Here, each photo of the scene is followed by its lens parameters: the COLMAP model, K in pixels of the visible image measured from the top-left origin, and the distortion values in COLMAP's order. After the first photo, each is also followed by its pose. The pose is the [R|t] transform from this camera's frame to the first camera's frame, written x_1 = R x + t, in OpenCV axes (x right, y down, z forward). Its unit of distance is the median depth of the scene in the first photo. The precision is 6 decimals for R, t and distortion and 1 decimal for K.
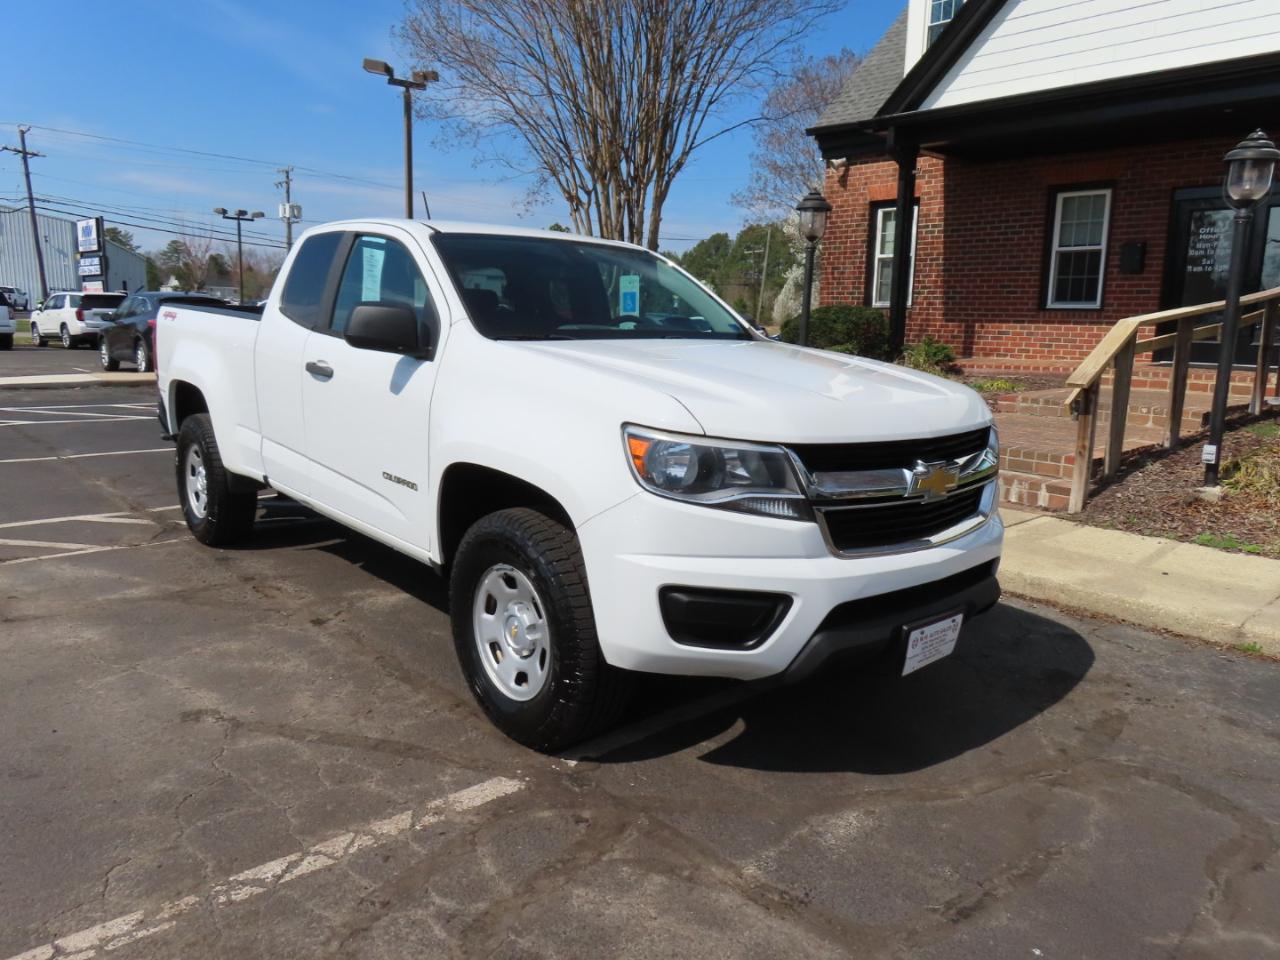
lens RADIAL K [[917.5, 0, 641.1], [0, 917.5, 480.0], [0, 0, 1]] dist [-0.015781, 0.012313]
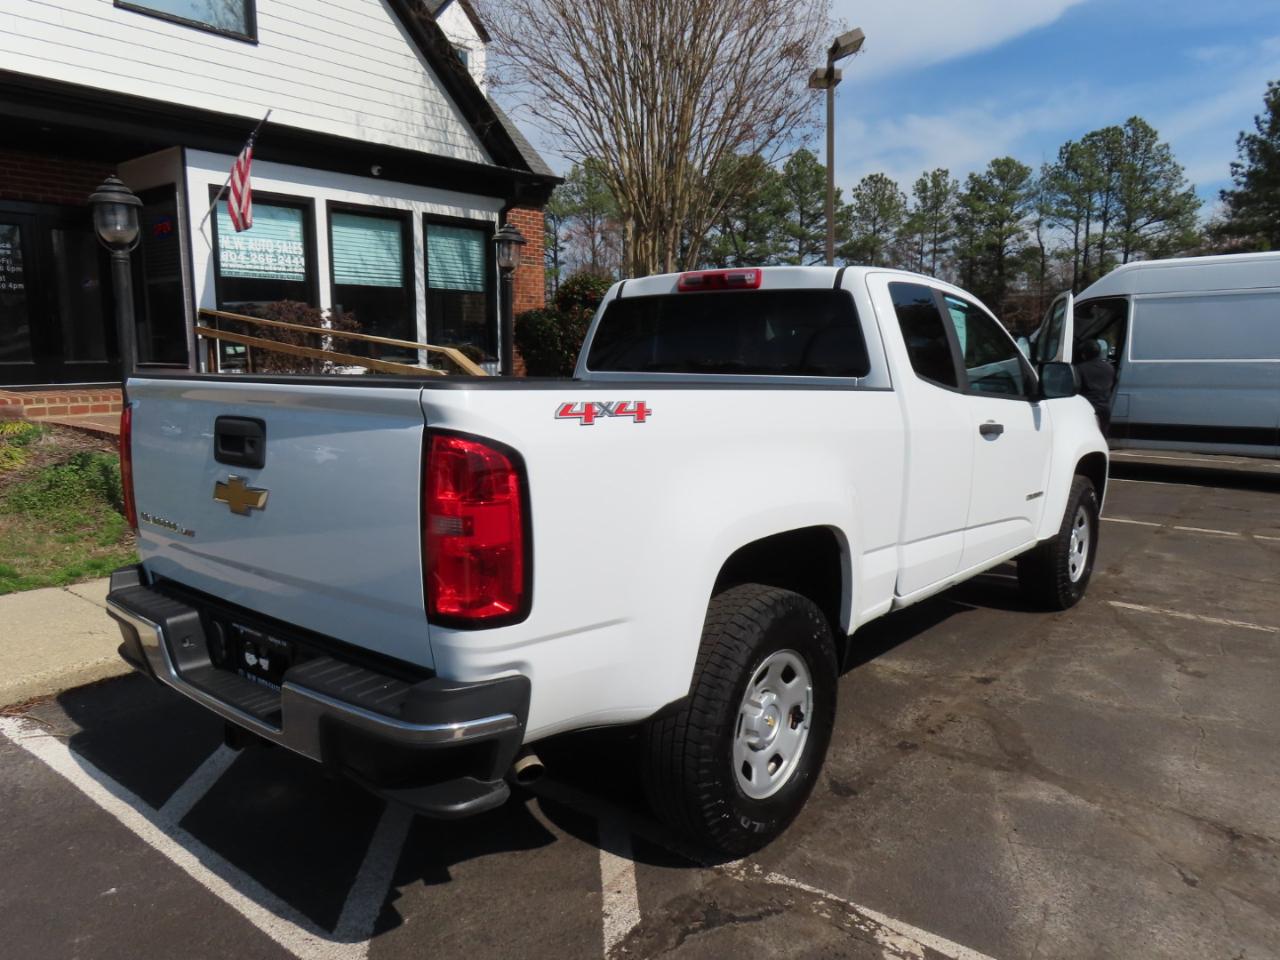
lens RADIAL K [[917.5, 0, 640.3], [0, 917.5, 486.4], [0, 0, 1]] dist [-0.015781, 0.012313]
pose [[-0.155658, -0.172770, 0.972585, -1.113691], [0.164116, 0.966379, 0.197933, -0.280388], [-0.974082, 0.190427, -0.122071, 1.311546]]
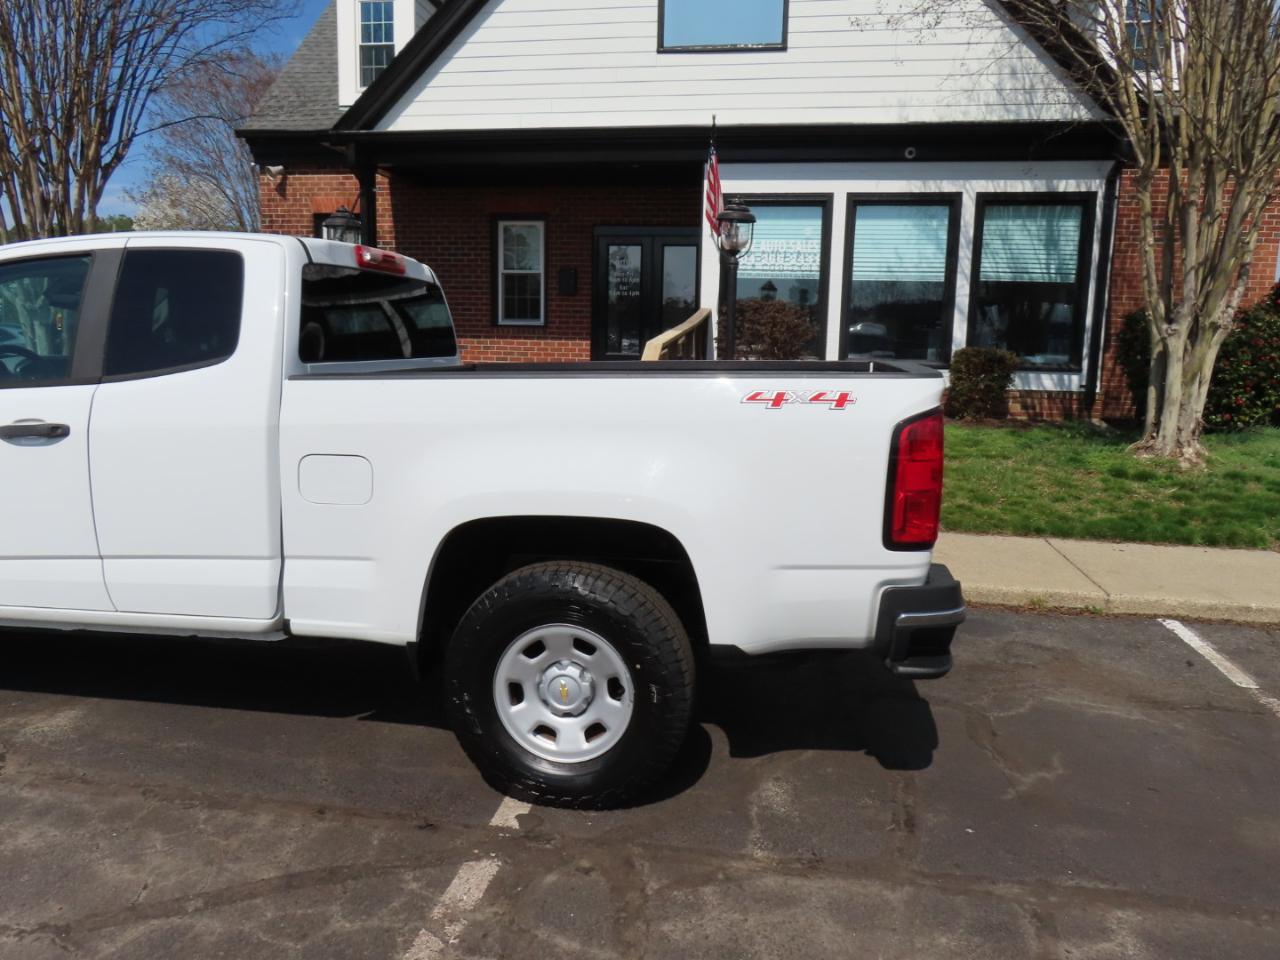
lens RADIAL K [[917.5, 0, 643.7], [0, 917.5, 482.0], [0, 0, 1]] dist [-0.015781, 0.012313]
pose [[0.784058, -0.097520, 0.612978, -0.329802], [0.101136, 0.994454, 0.028847, -0.040542], [-0.612392, 0.039376, 0.789573, 0.088566]]
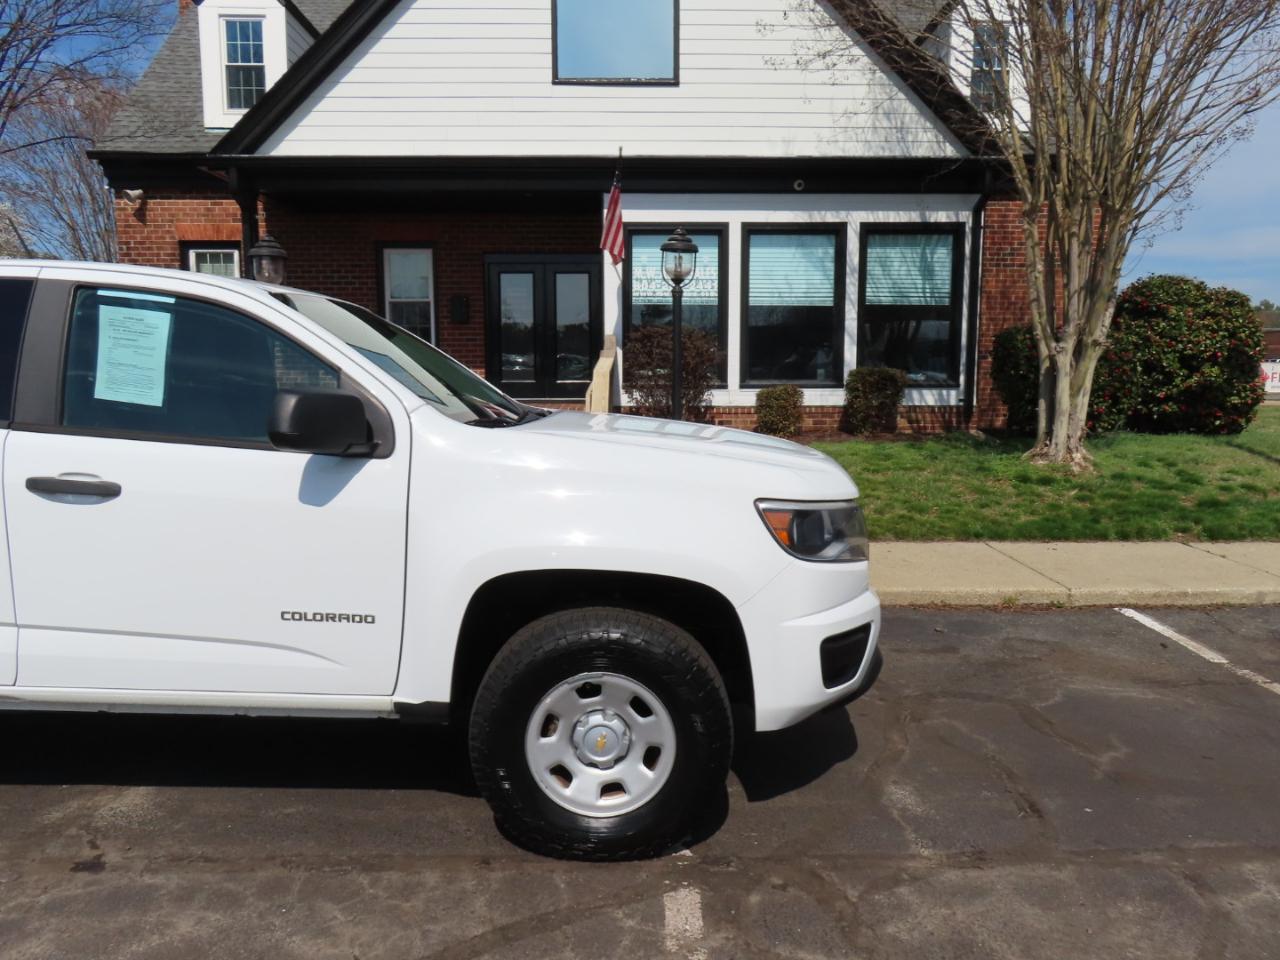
lens RADIAL K [[917.5, 0, 643.6], [0, 917.5, 480.9], [0, 0, 1]] dist [-0.015781, 0.012313]
pose [[0.660442, -0.113317, 0.742277, -0.493315], [0.142837, 0.989456, 0.023963, -0.070808], [-0.737166, 0.090198, 0.669664, 0.216820]]
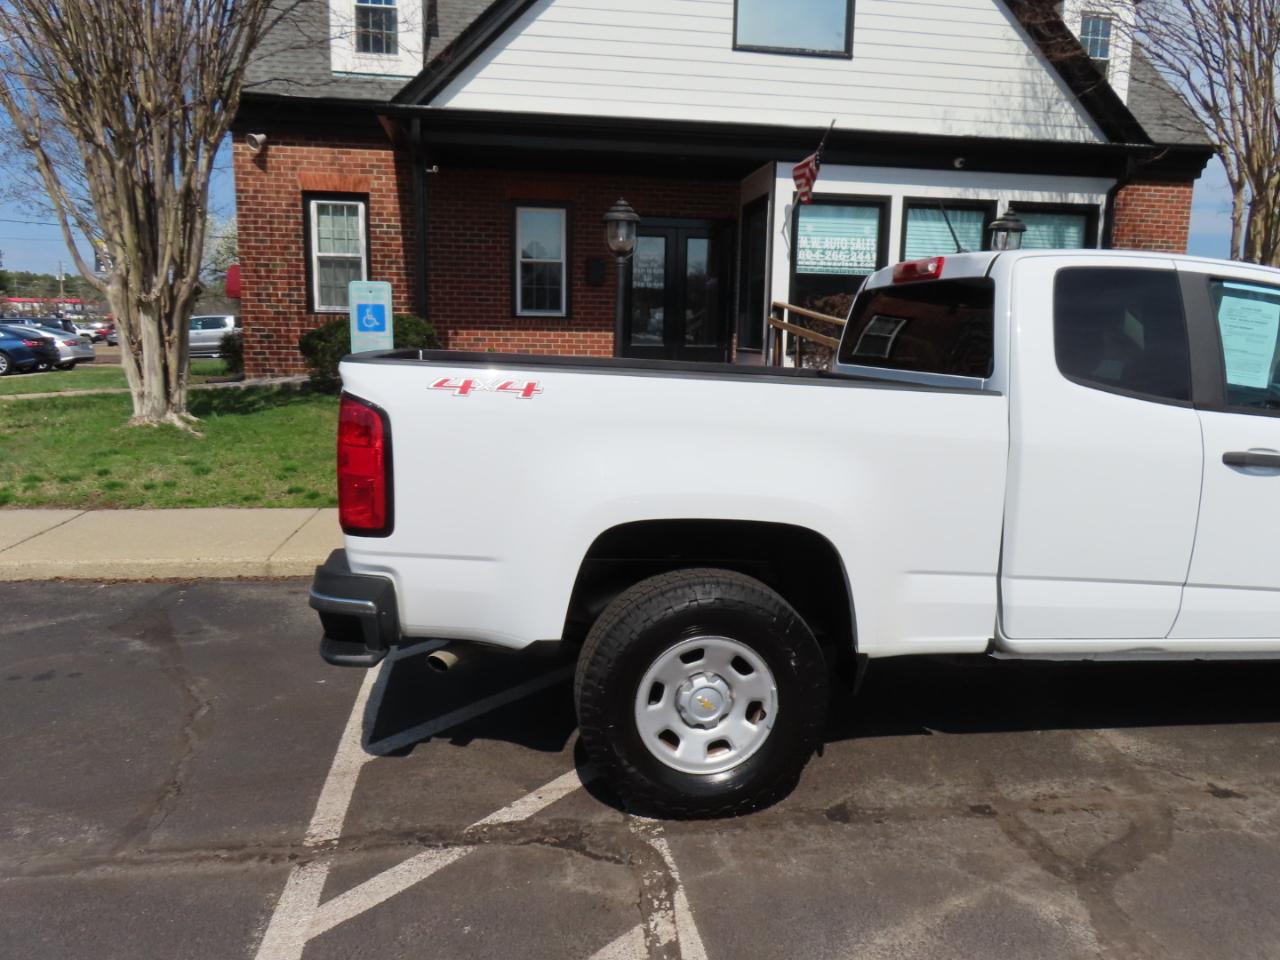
lens RADIAL K [[917.5, 0, 642.3], [0, 917.5, 482.0], [0, 0, 1]] dist [-0.015781, 0.012313]
pose [[0.550872, -0.148596, 0.821255, -1.078968], [0.136354, 0.986825, 0.087091, -0.205686], [-0.823376, 0.064005, 0.563875, 0.863573]]
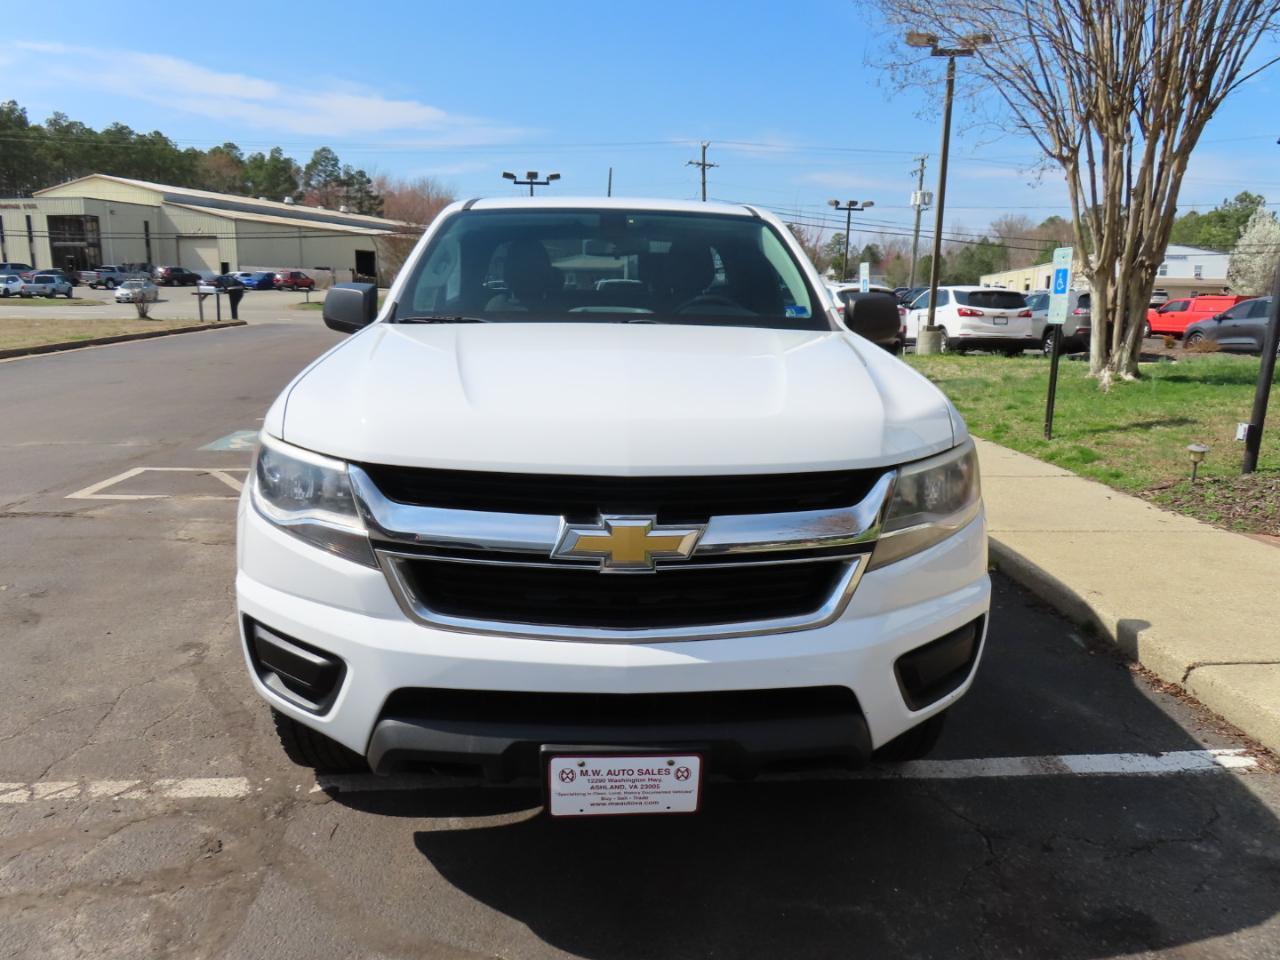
lens RADIAL K [[917.5, 0, 644.9], [0, 917.5, 476.6], [0, 0, 1]] dist [-0.015781, 0.012313]
pose [[0.784983, 0.110602, -0.609564, 0.439475], [-0.104018, 0.993497, 0.046313, -0.046992], [0.610723, 0.027051, 0.791382, 0.297518]]
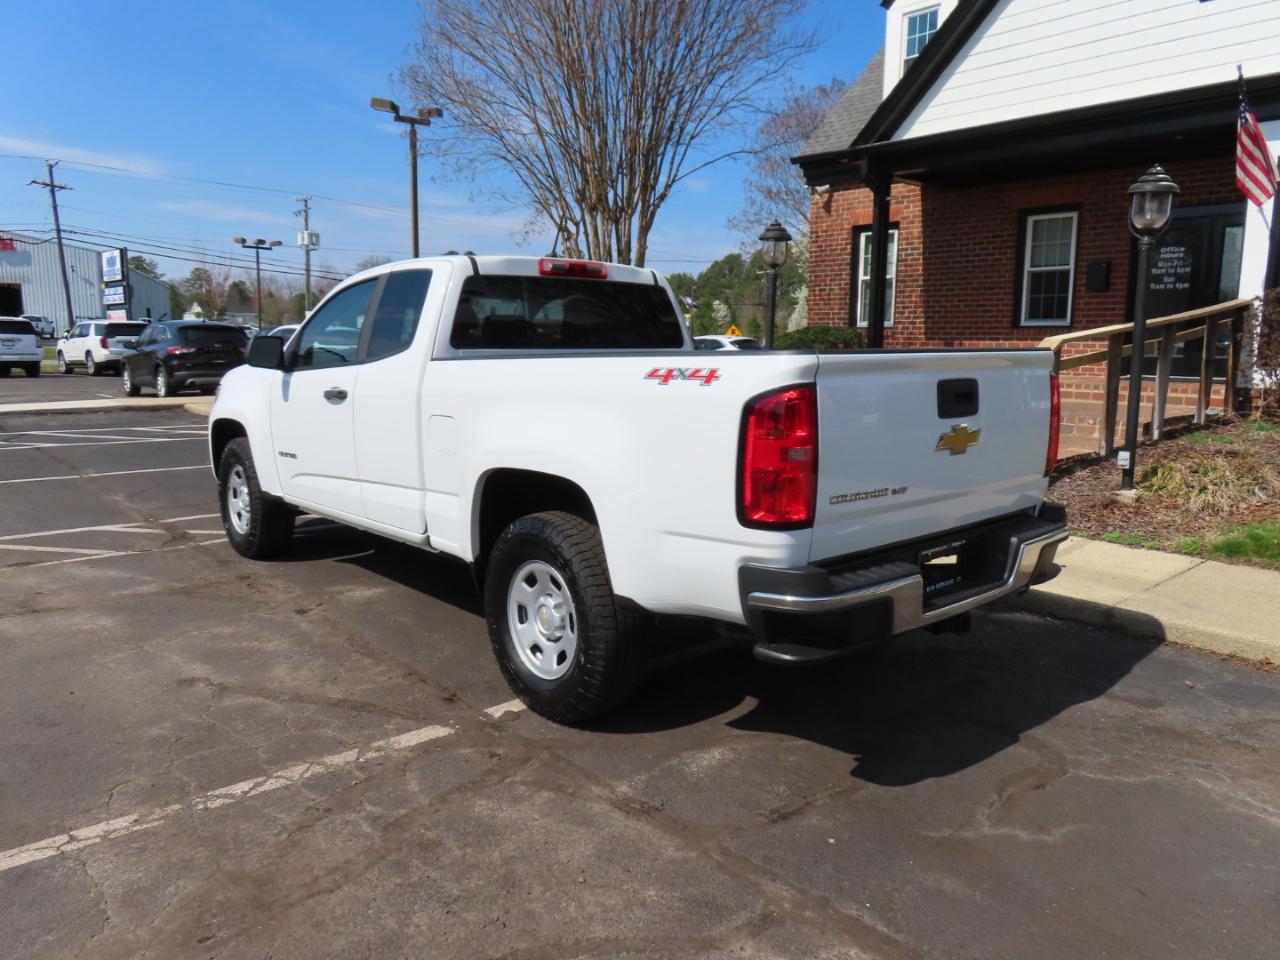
lens RADIAL K [[917.5, 0, 644.3], [0, 917.5, 476.7], [0, 0, 1]] dist [-0.015781, 0.012313]
pose [[0.999801, -0.010327, -0.017039, 0.089552], [0.009899, 0.999638, -0.025001, 0.017232], [0.017291, 0.024827, 0.999542, -0.131626]]
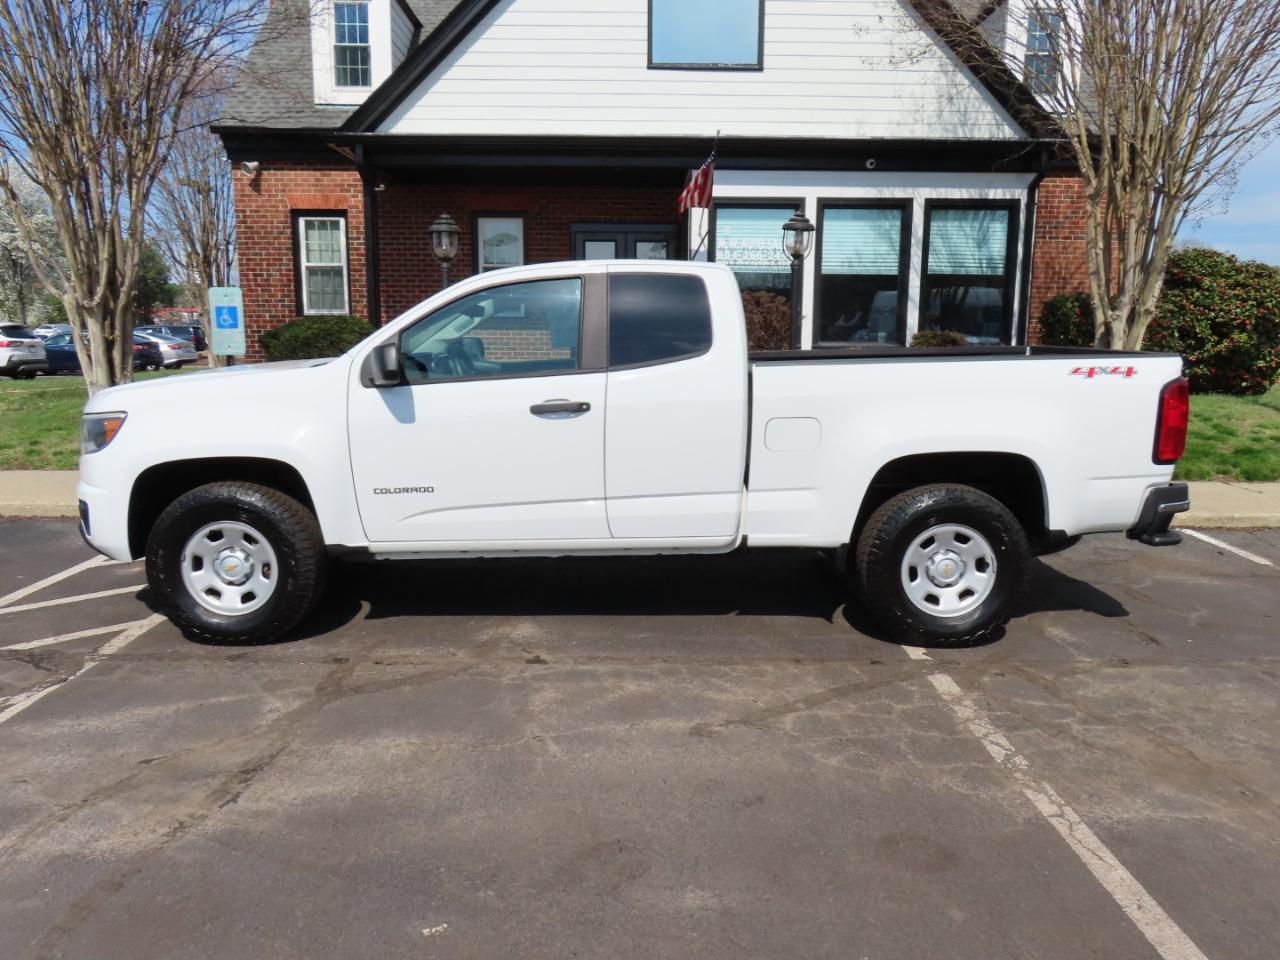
lens RADIAL K [[917.5, 0, 642.3], [0, 917.5, 482.0], [0, 0, 1]] dist [-0.015781, 0.012313]
pose [[0.663636, -0.139213, 0.734987, -0.887555], [0.135089, 0.988680, 0.065289, -0.078528], [-0.735756, 0.055961, 0.674930, 0.210186]]
